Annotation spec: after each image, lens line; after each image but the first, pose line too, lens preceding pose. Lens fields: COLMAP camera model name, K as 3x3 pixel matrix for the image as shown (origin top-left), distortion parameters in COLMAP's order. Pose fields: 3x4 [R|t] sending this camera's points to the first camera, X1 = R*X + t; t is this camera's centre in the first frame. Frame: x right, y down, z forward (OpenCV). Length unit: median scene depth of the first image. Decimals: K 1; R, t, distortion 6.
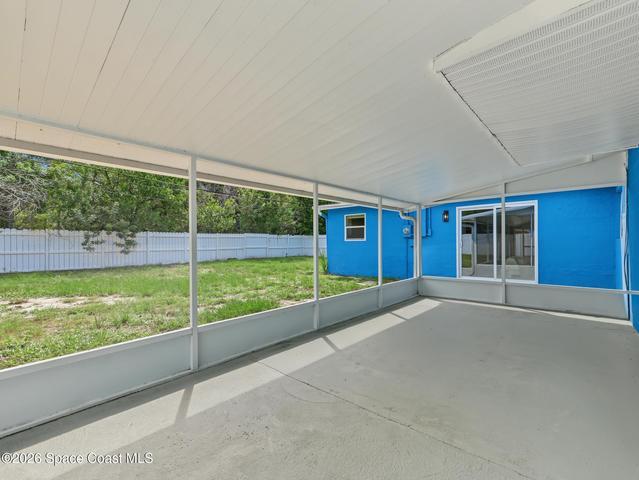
lens RADIAL K [[291.8, 0, 323.6], [0, 291.8, 237.7], [0, 0, 1]] dist [-0.001364, 0.000502]
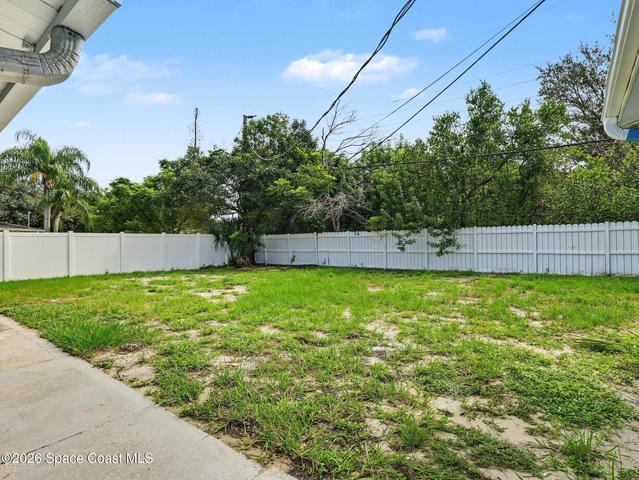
lens RADIAL K [[328.6, 0, 329.6], [0, 328.6, 244.1], [0, 0, 1]] dist [0.024920, 0.000432]
pose [[0.086567, 0.009988, -0.996196, 0.355194], [0.028364, 0.999520, 0.012486, 0.003124], [0.995842, -0.029337, 0.086243, 0.923756]]
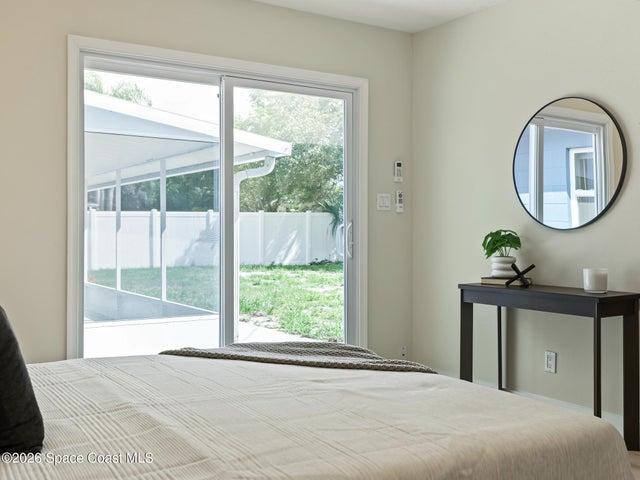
lens RADIAL K [[683.6, 0, 318.0], [0, 683.6, 239.0], [0, 0, 1]] dist [0.001577, 0.000000]
pose [[-0.271387, 0.020250, -0.962257, 0.956241], [0.015932, 0.999736, 0.016546, 0.005660], [0.962338, -0.010840, -0.271638, 1.095491]]
